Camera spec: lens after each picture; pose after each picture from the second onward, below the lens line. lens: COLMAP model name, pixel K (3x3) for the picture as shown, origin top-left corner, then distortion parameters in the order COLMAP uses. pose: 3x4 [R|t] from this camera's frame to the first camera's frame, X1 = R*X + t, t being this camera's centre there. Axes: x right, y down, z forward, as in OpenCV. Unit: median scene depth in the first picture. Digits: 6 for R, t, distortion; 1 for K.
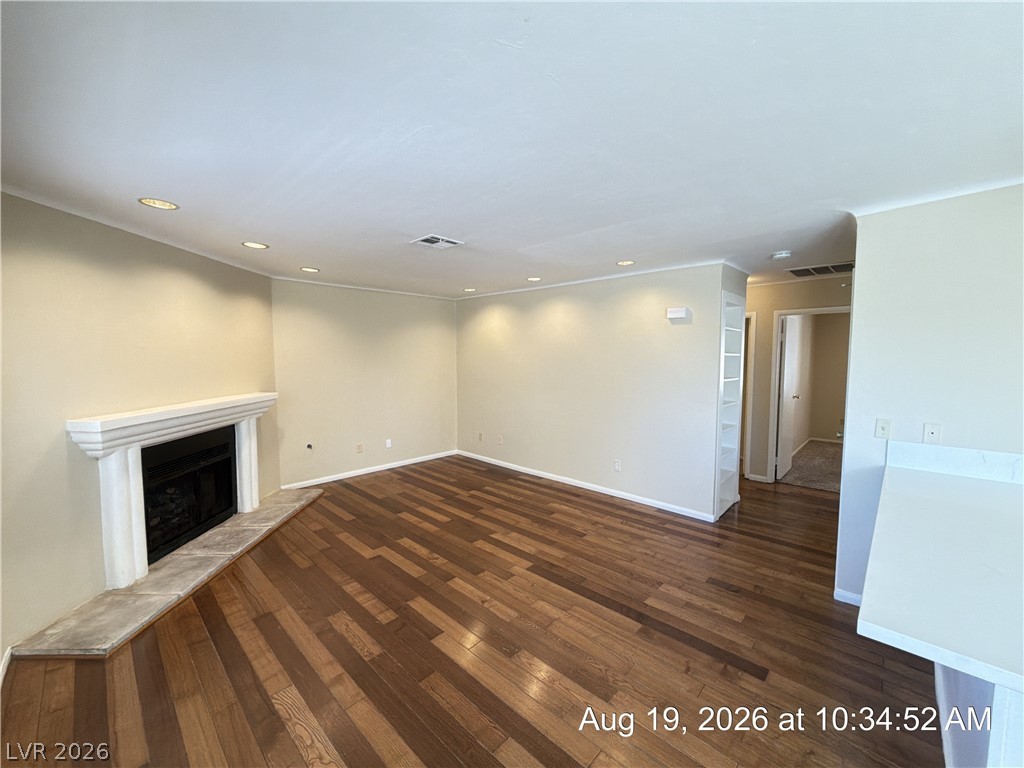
lens RADIAL K [[407.8, 0, 513.0], [0, 407.8, 383.1], [0, 0, 1]] dist [-0.001174, -0.000150]
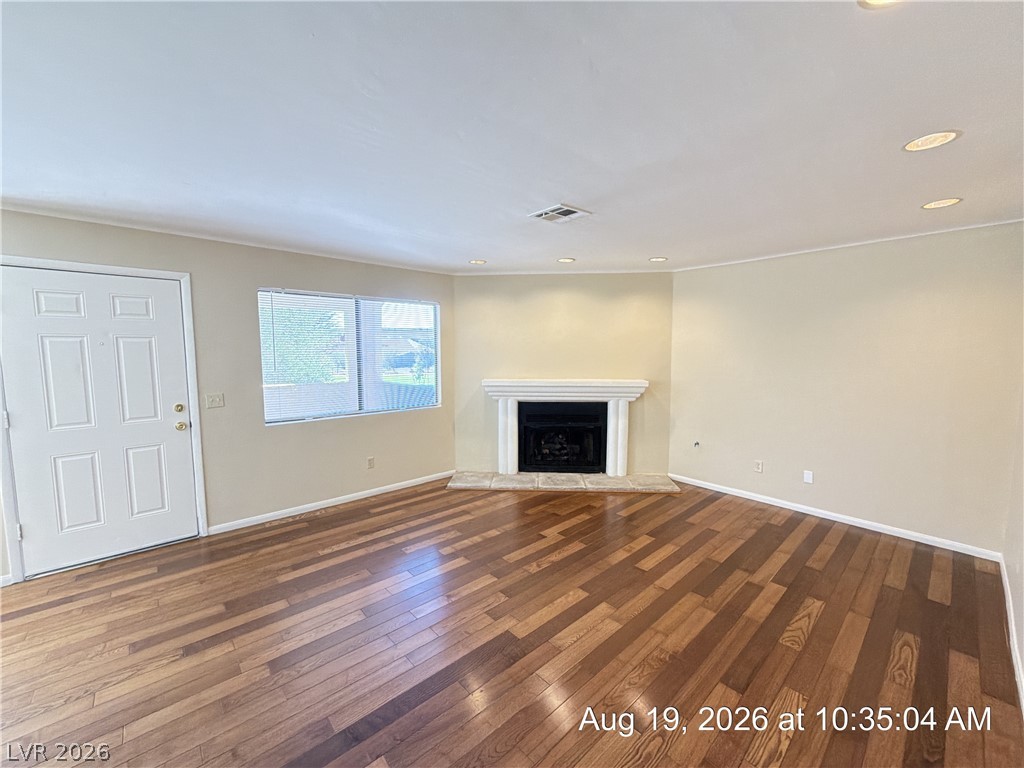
lens RADIAL K [[407.8, 0, 513.0], [0, 407.8, 383.1], [0, 0, 1]] dist [-0.001174, -0.000150]
pose [[-0.075866, 0.084973, -0.993491, 0.573557], [-0.068360, 0.993575, 0.090200, -0.049756], [0.994772, 0.074759, -0.069570, 0.801161]]
